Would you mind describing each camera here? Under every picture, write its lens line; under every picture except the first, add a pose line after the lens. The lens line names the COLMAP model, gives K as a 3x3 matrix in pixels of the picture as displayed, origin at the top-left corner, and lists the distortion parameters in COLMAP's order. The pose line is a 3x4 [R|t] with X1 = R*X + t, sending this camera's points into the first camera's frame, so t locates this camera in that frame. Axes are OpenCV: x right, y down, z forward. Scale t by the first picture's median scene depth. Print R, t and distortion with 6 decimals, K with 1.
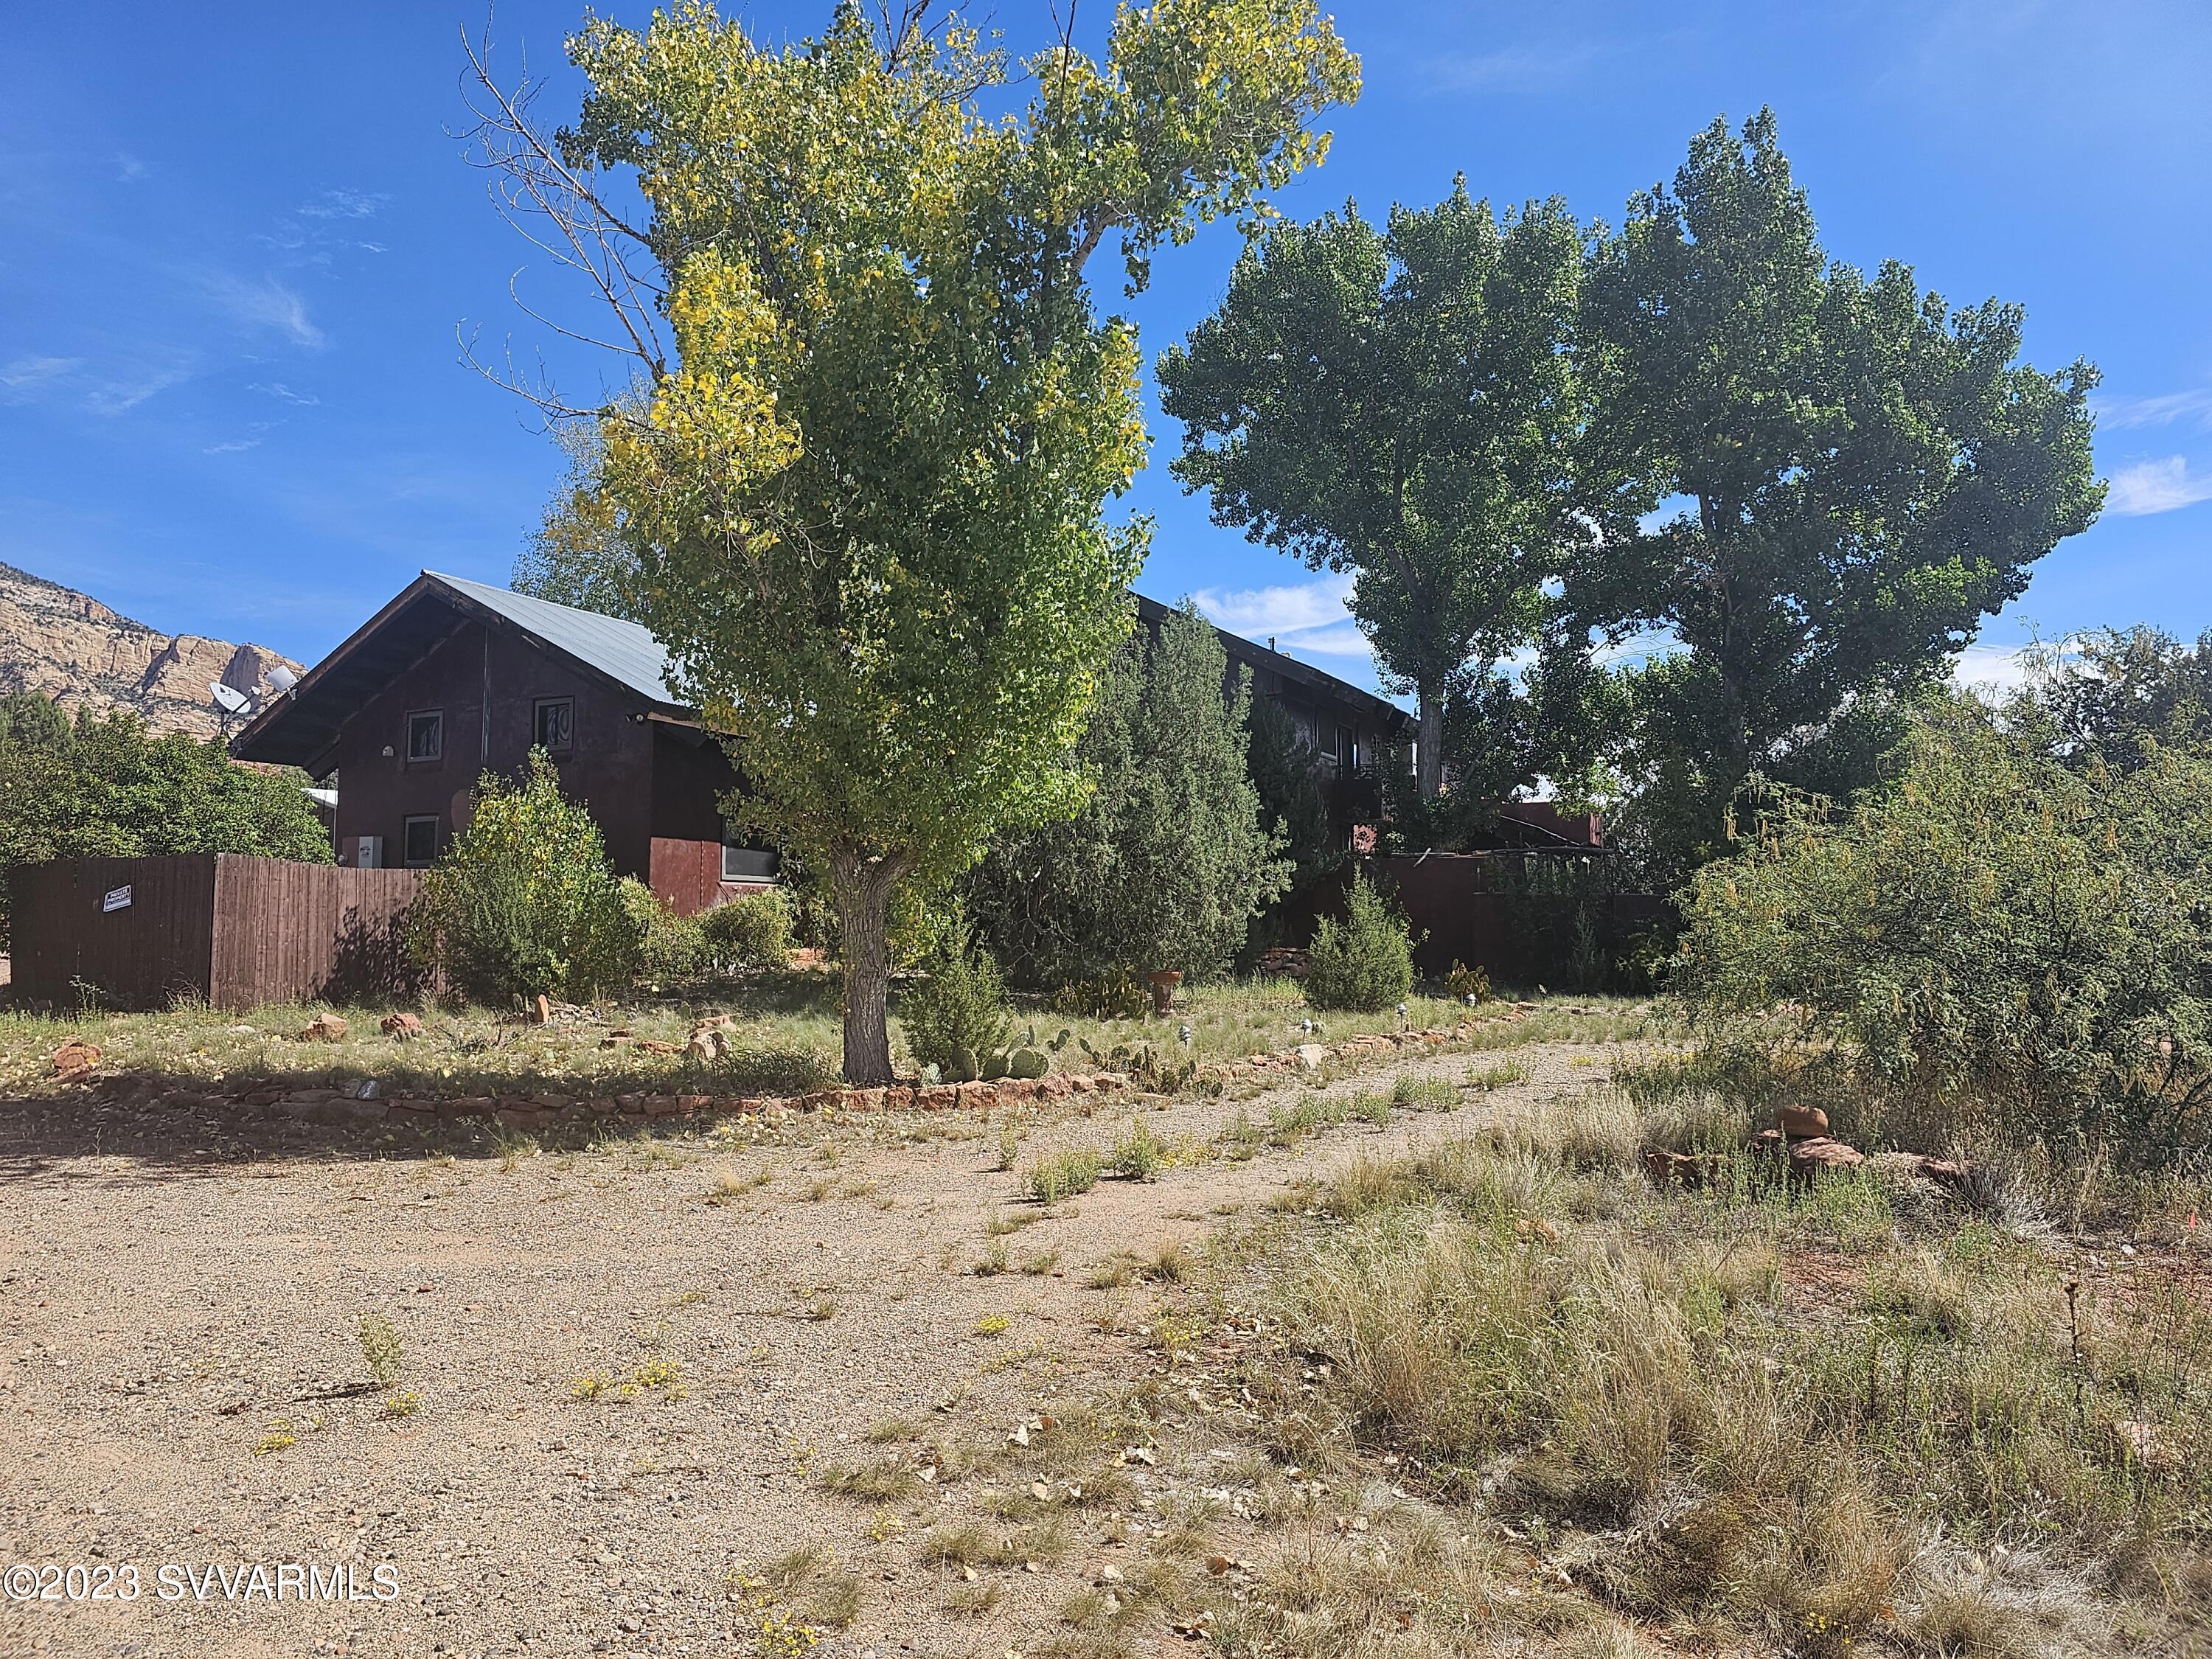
lens RADIAL K [[1467.0, 0, 1106.0], [0, 1467.0, 829.5], [0, 0, 1]] dist [0.054598, -0.060092]
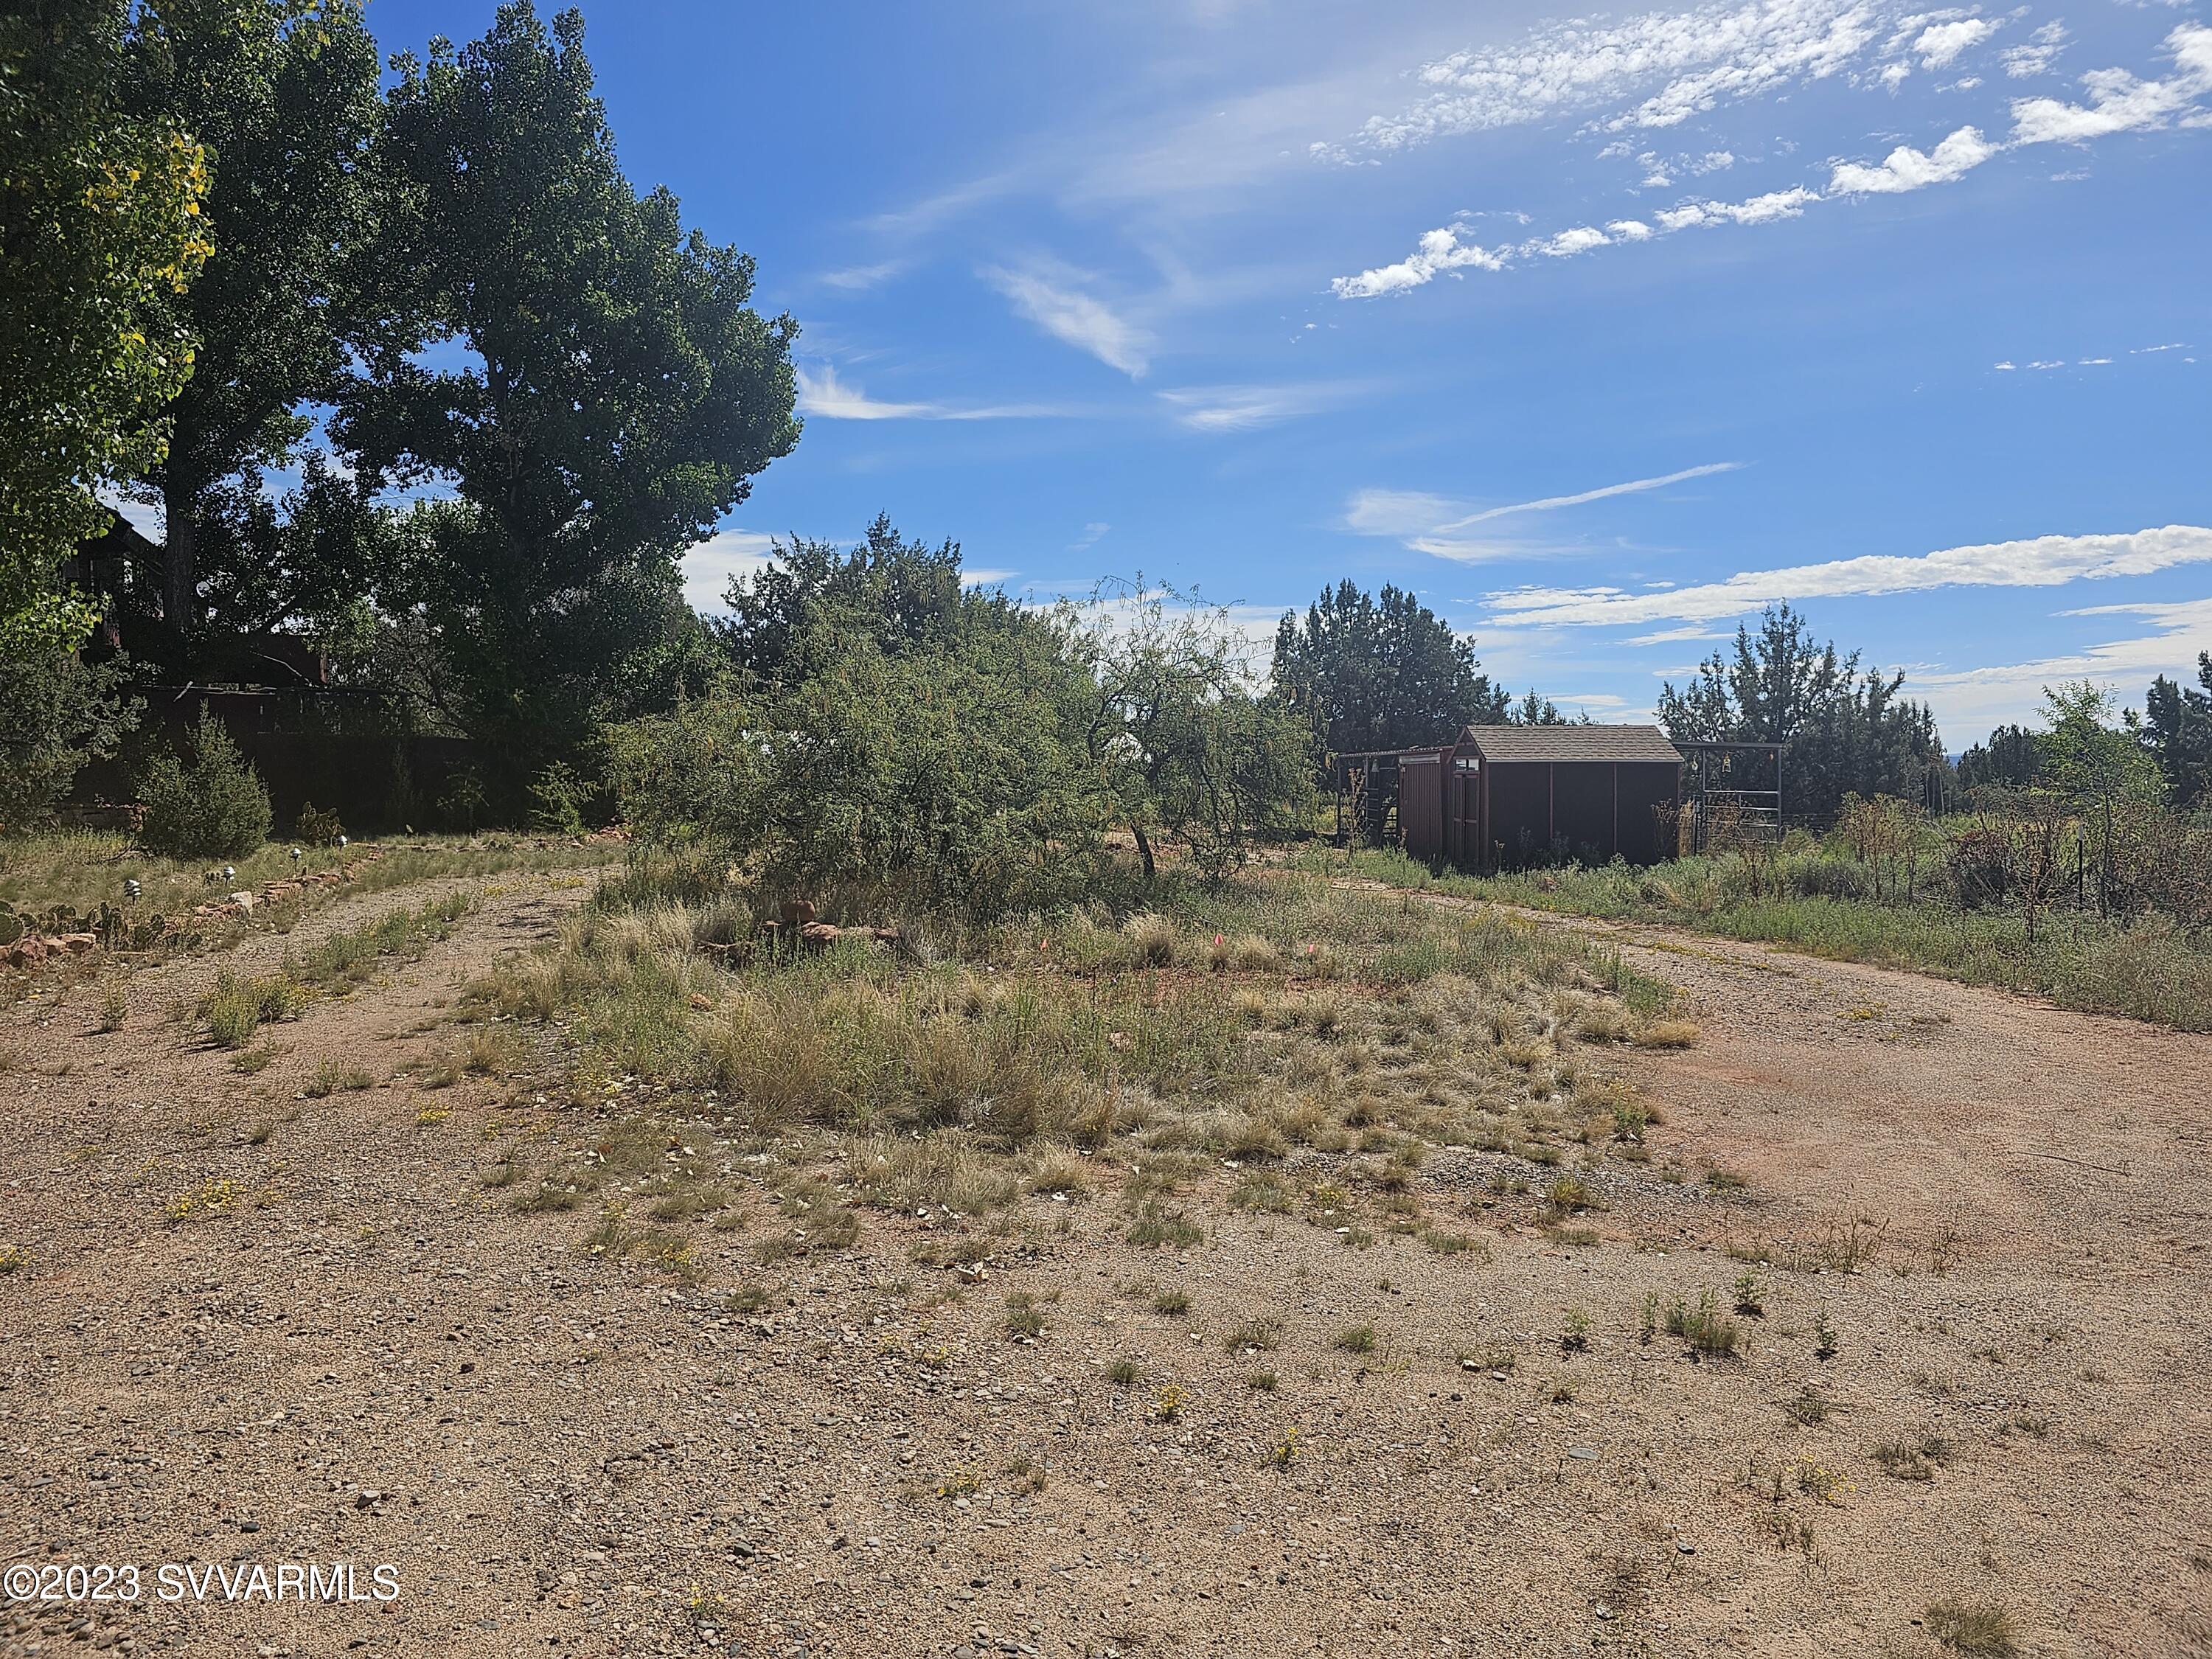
lens RADIAL K [[1487.9, 0, 1098.0], [0, 1487.9, 831.5], [0, 0, 1]] dist [0.061052, -0.064369]
pose [[0.633955, -0.031428, 0.772731, -0.171279], [-0.053453, 0.995004, 0.084321, -0.004397], [-0.771520, -0.094760, 0.629108, -0.035938]]
